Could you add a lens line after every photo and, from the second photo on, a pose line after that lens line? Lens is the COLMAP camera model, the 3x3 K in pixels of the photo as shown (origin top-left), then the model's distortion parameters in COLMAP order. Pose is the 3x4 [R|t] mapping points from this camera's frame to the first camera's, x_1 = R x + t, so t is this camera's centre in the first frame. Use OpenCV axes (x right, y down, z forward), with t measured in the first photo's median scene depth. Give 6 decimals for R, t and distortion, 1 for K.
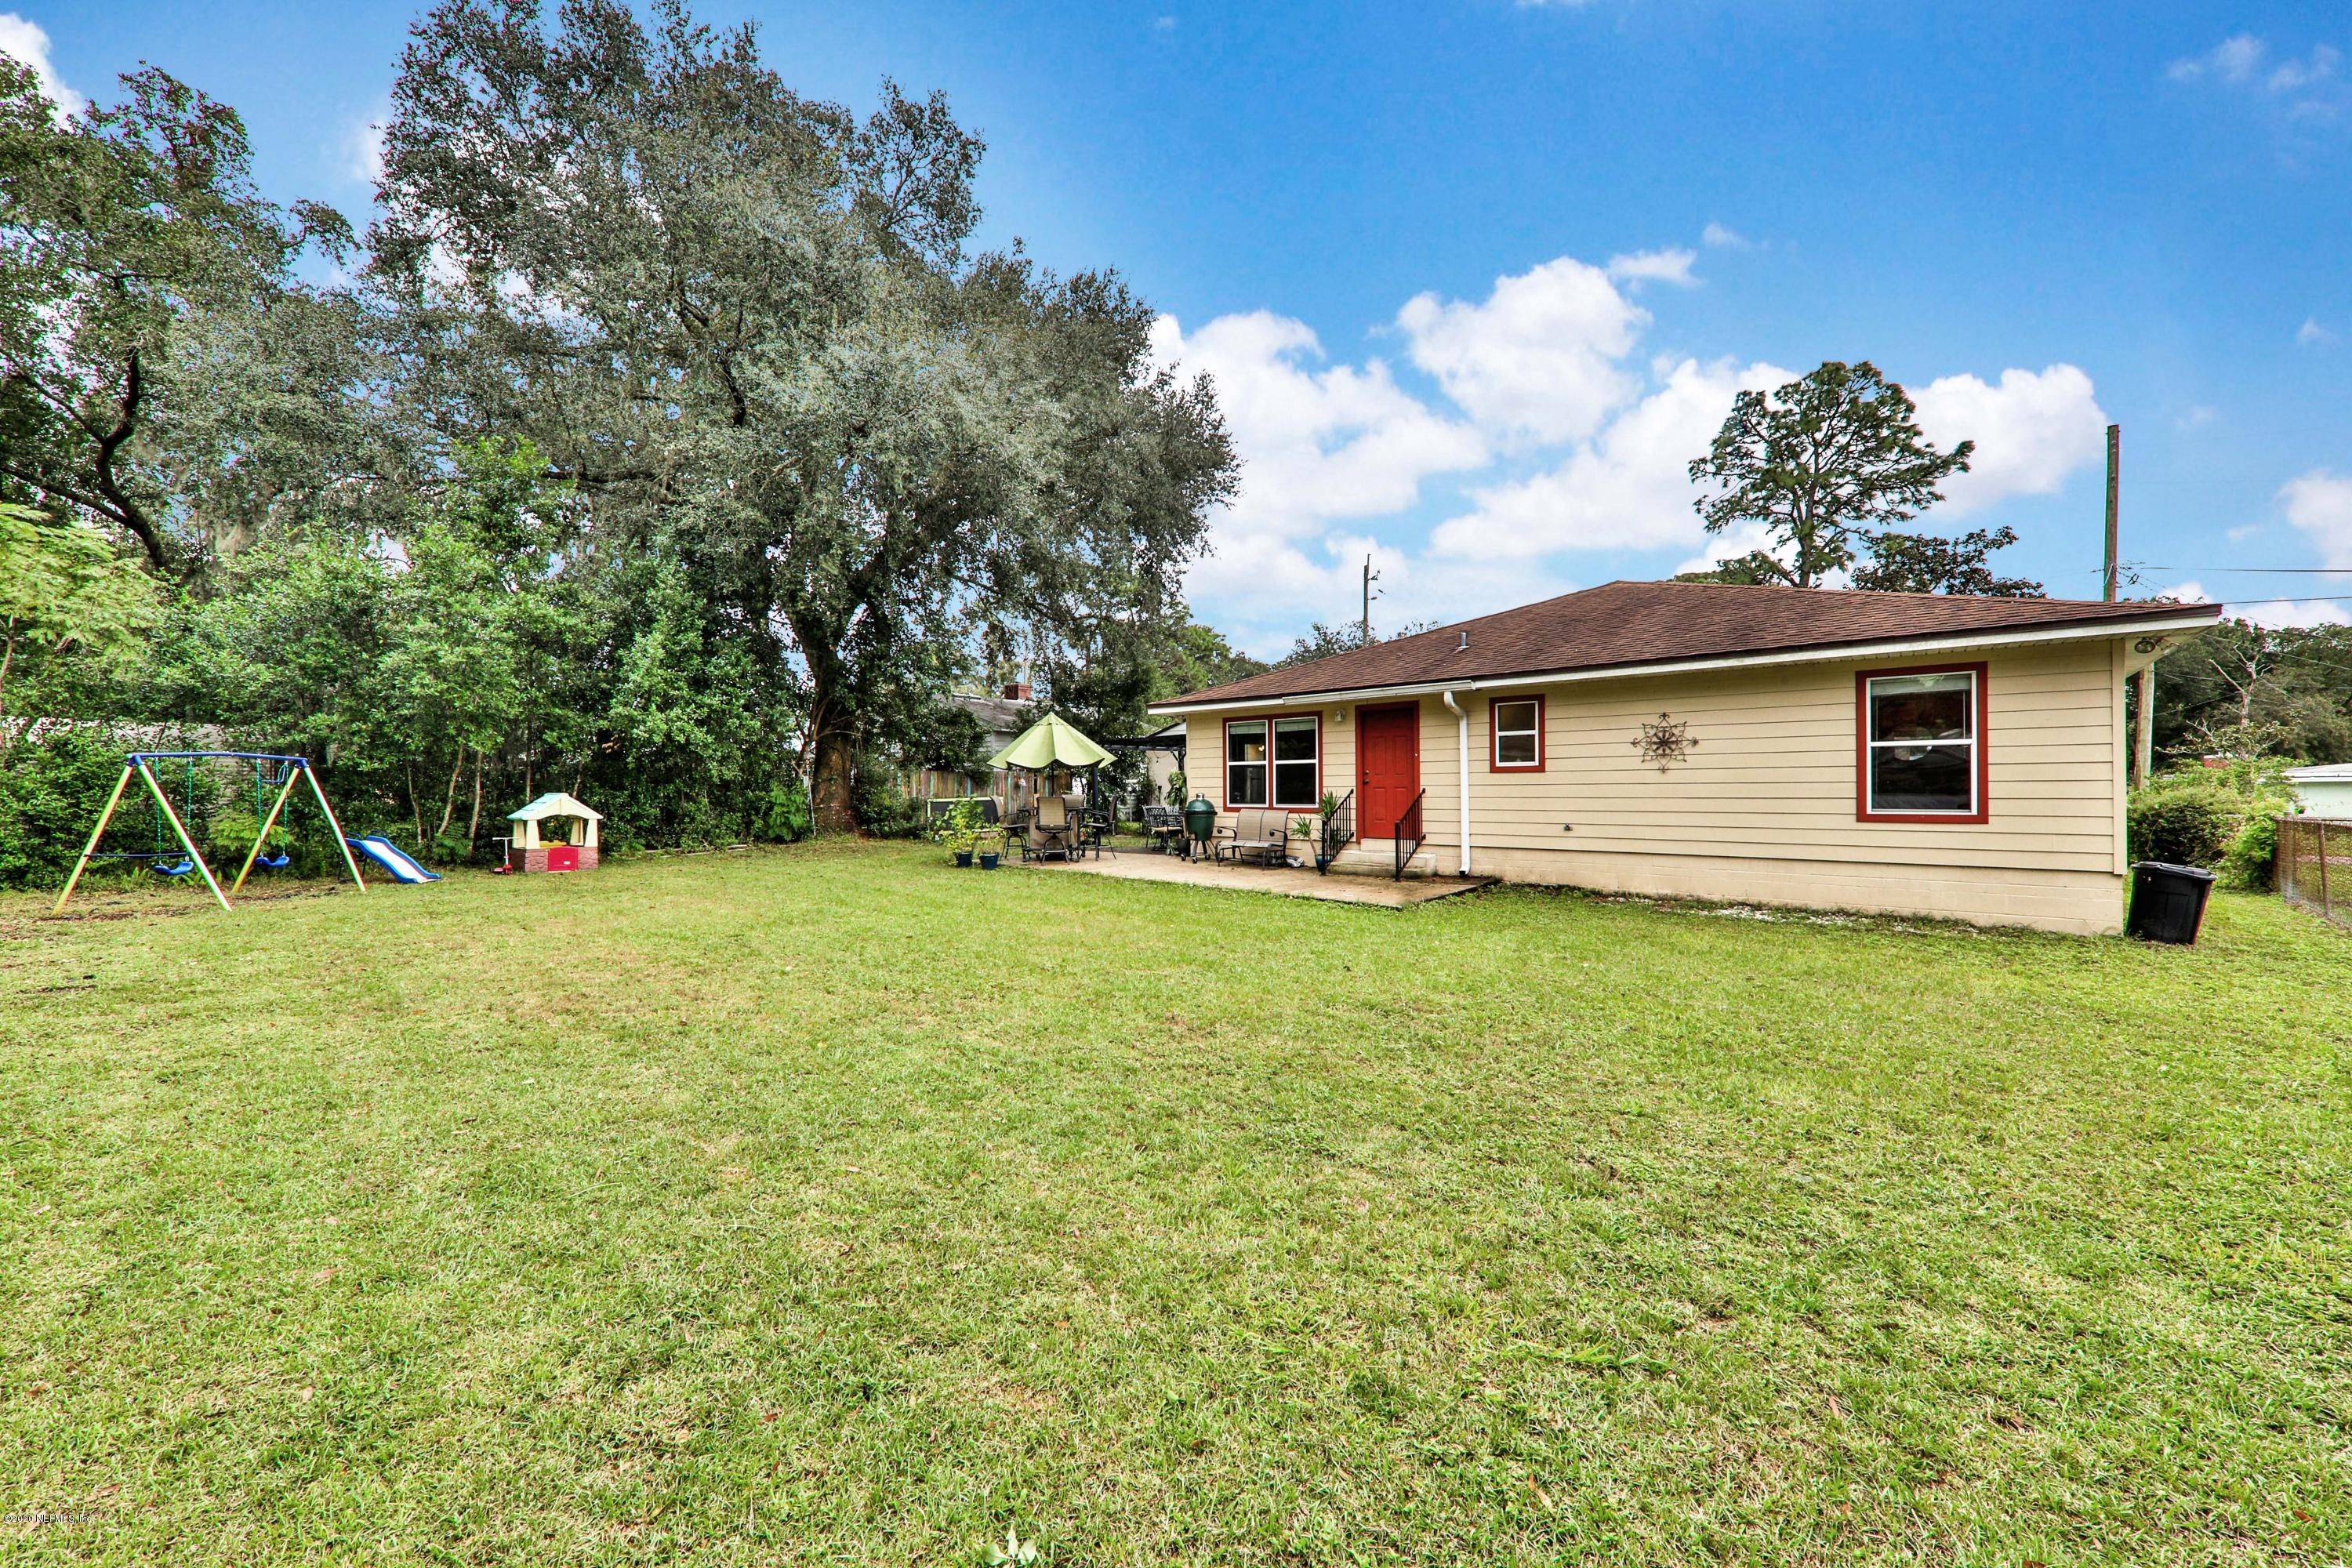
lens RADIAL K [[863.4, 0, 1191.5], [0, 863.4, 784.0], [0, 0, 1]] dist [-0.001171, -0.000431]
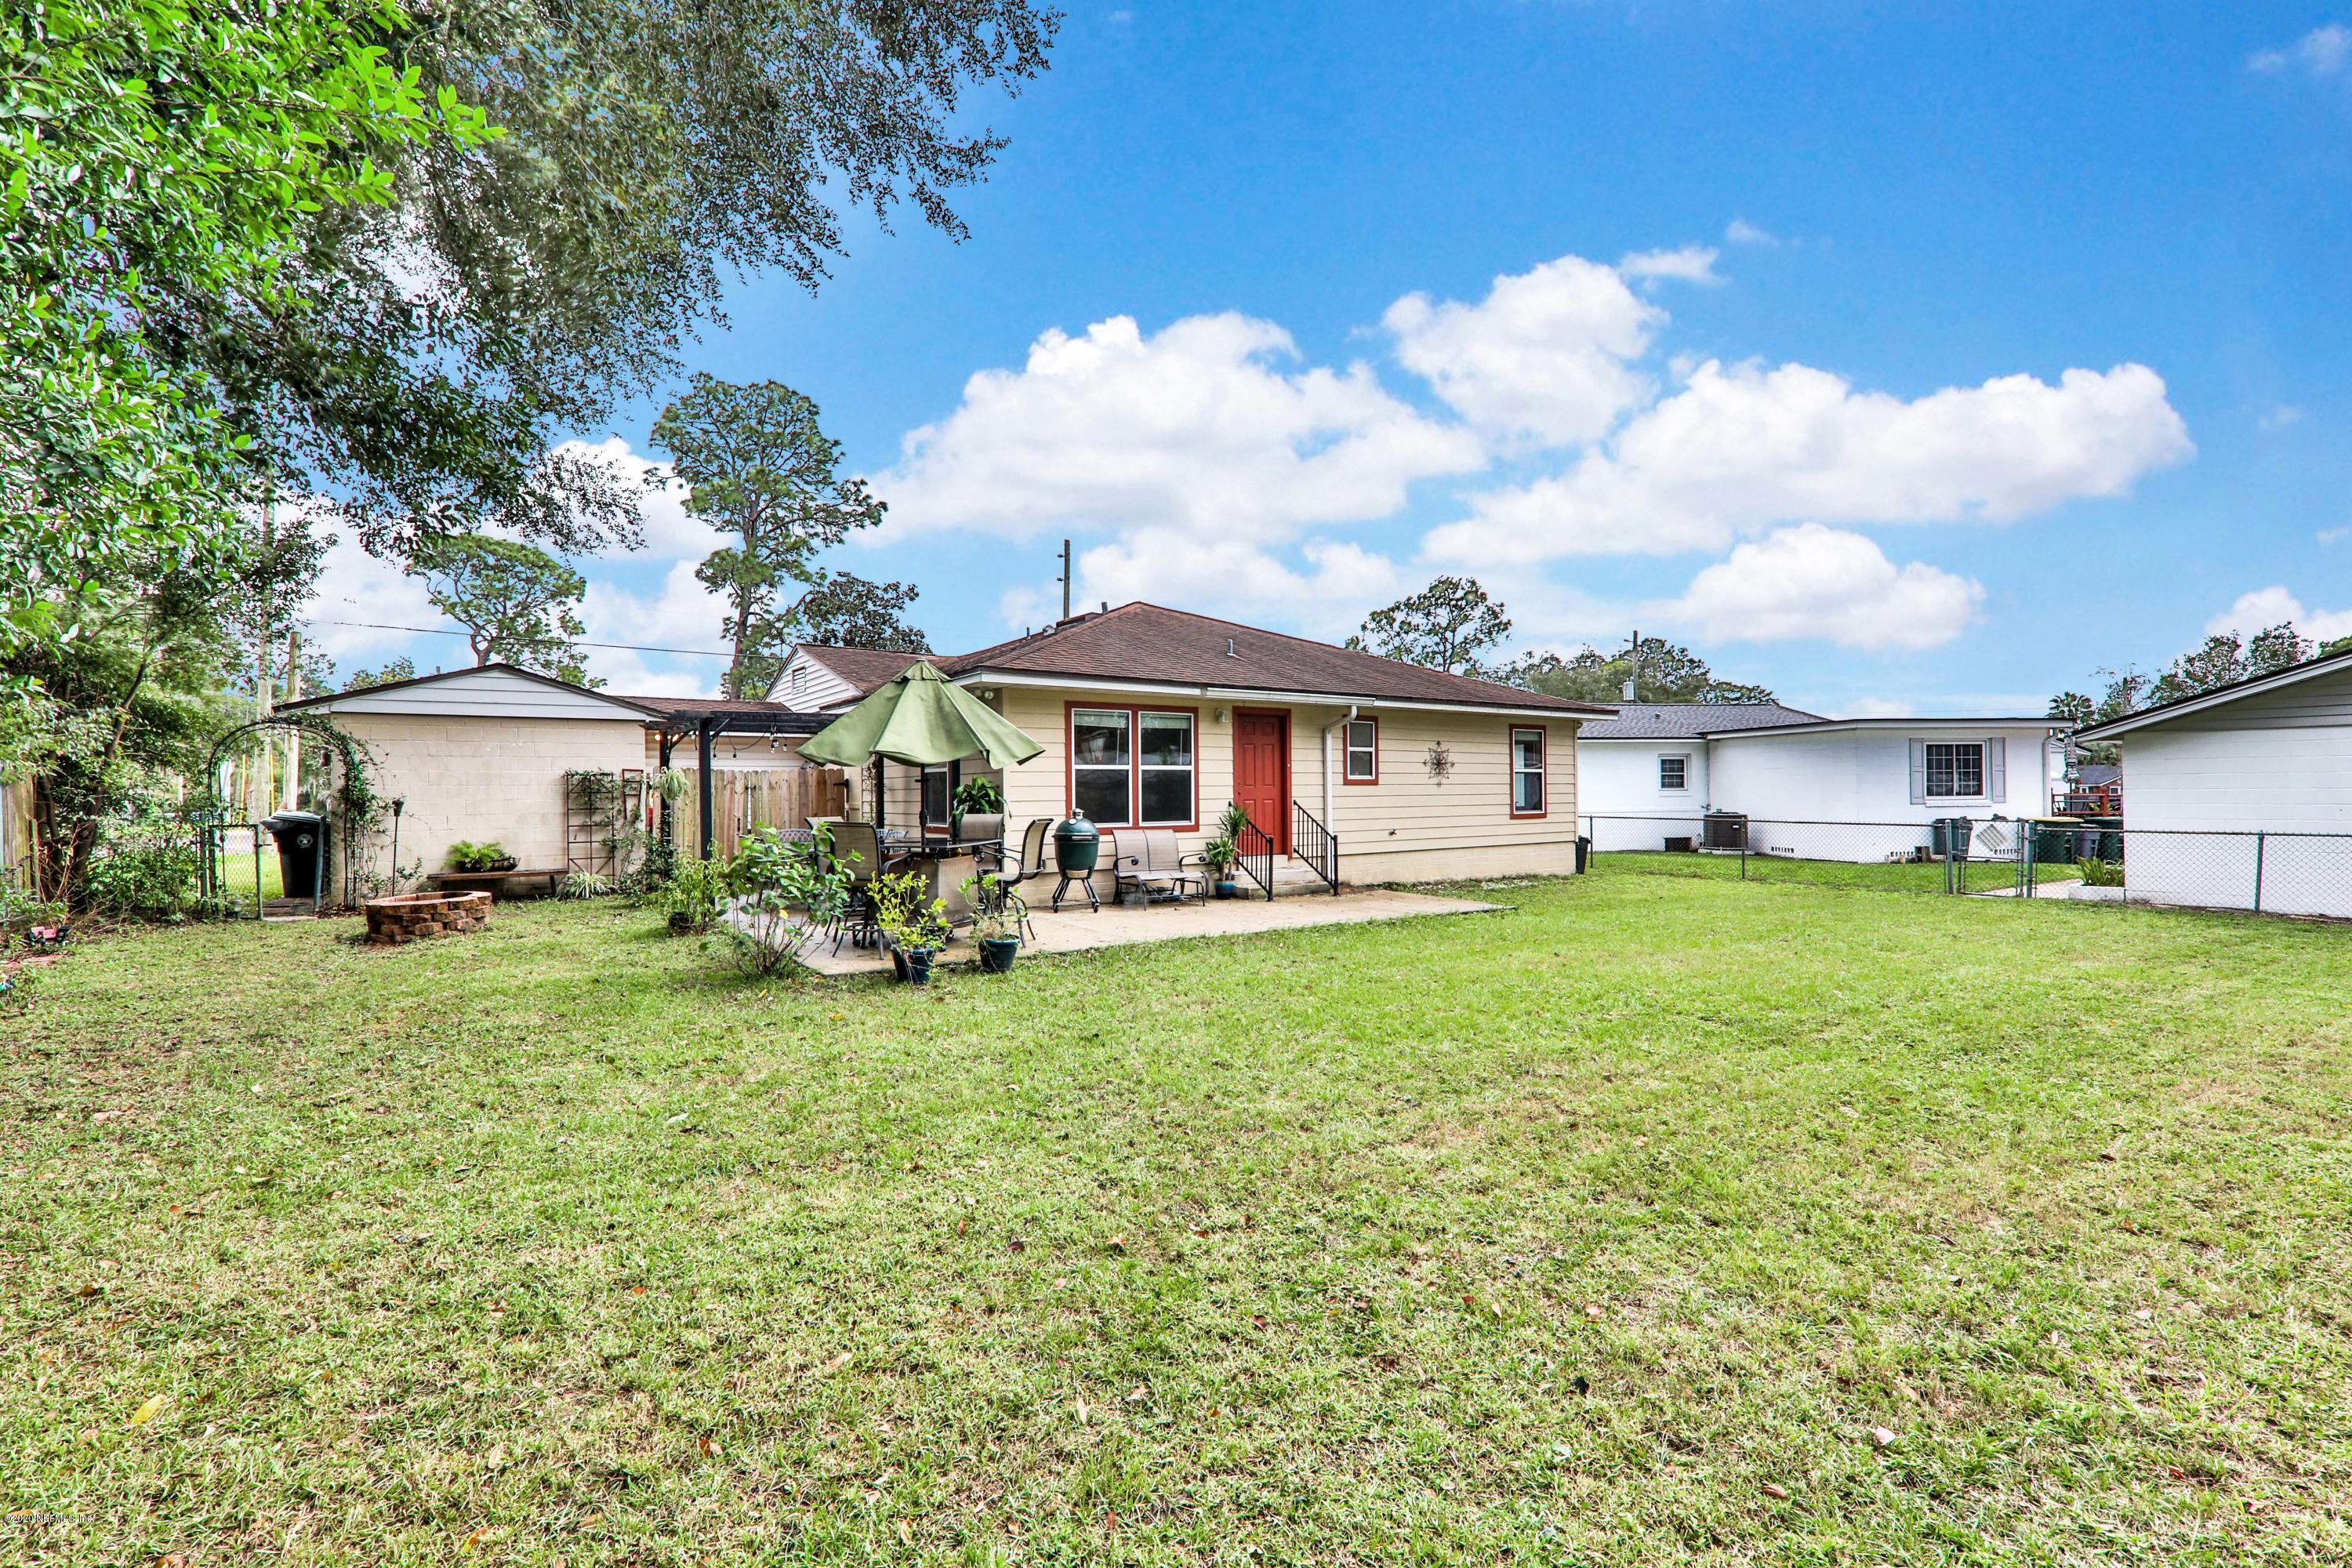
lens RADIAL K [[966.8, 0, 1183.0], [0, 966.8, 794.6], [0, 0, 1]] dist [0.008458, -0.000928]
pose [[0.254773, 0.000991, 0.967000, -0.768397], [0.001480, 0.999998, -0.001415, 0.000044], [-0.967000, 0.001791, 0.254771, 0.796770]]
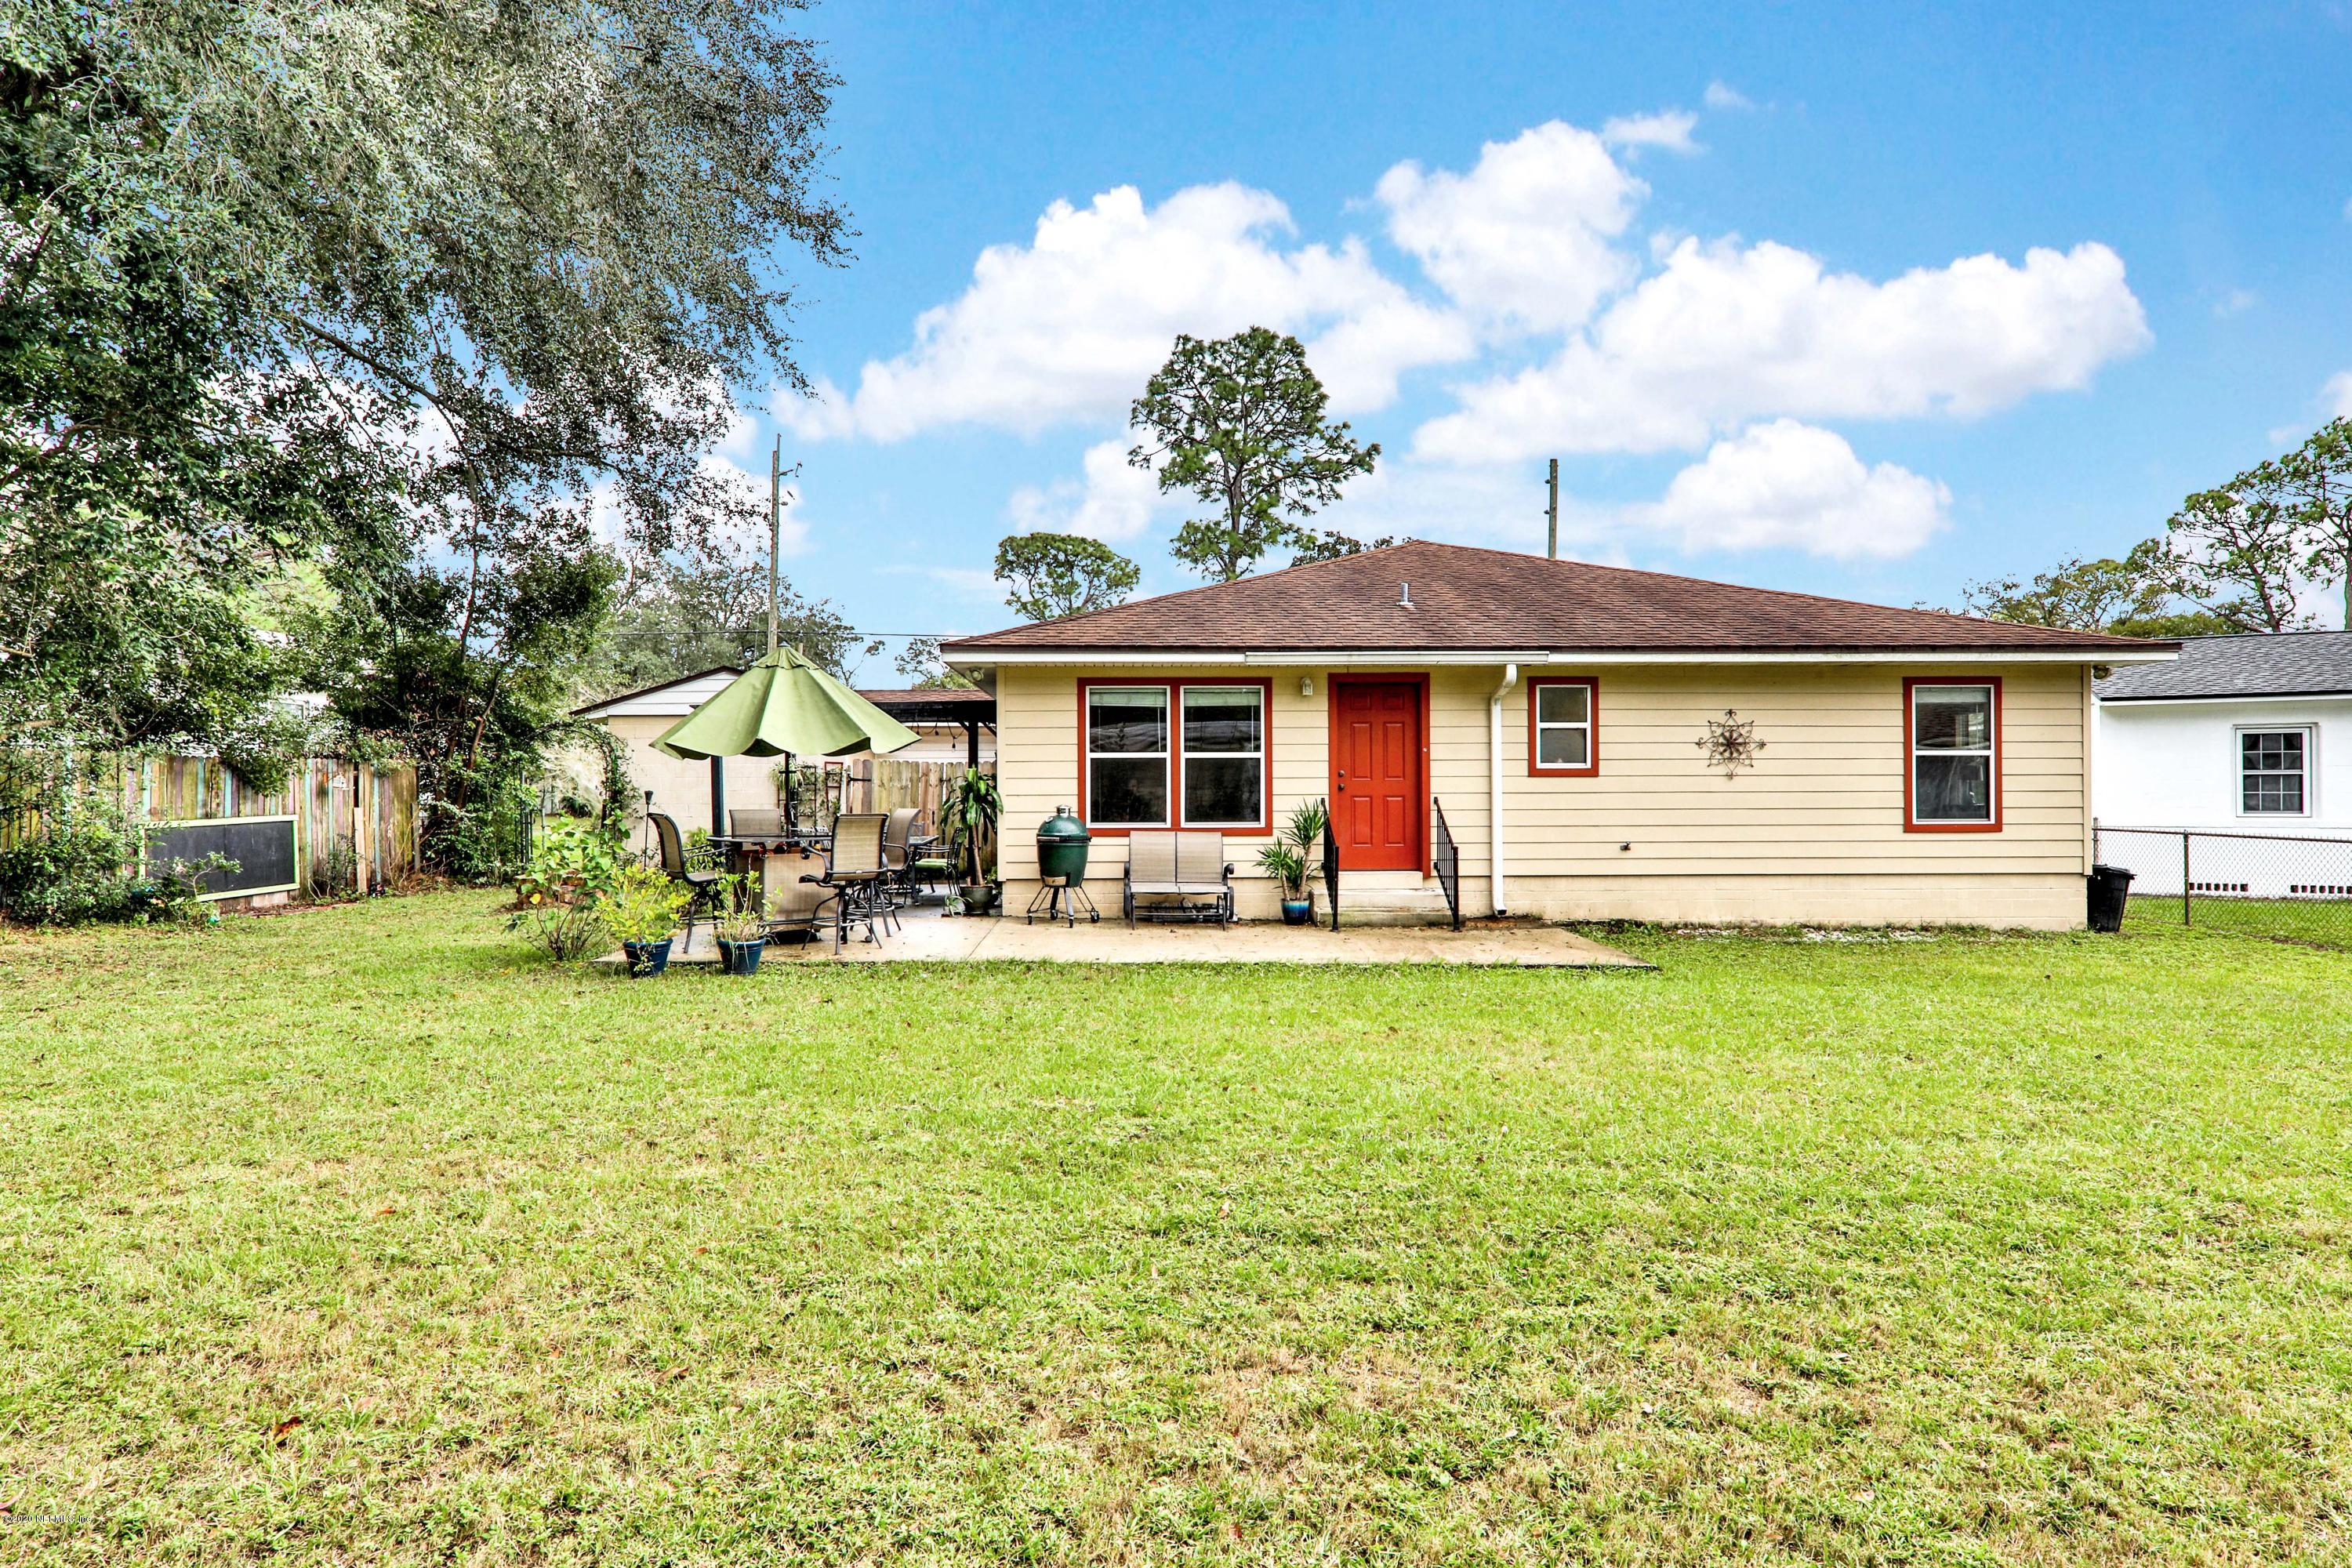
lens RADIAL K [[1191.5, 0, 1185.3], [0, 1191.5, 783.5], [0, 0, 1]] dist [-0.001550, 0.000150]
pose [[0.741116, 0.007617, 0.671334, -0.508633], [-0.004804, 0.999970, -0.006043, 0.000517], [-0.671360, 0.001254, 0.741130, 0.390144]]
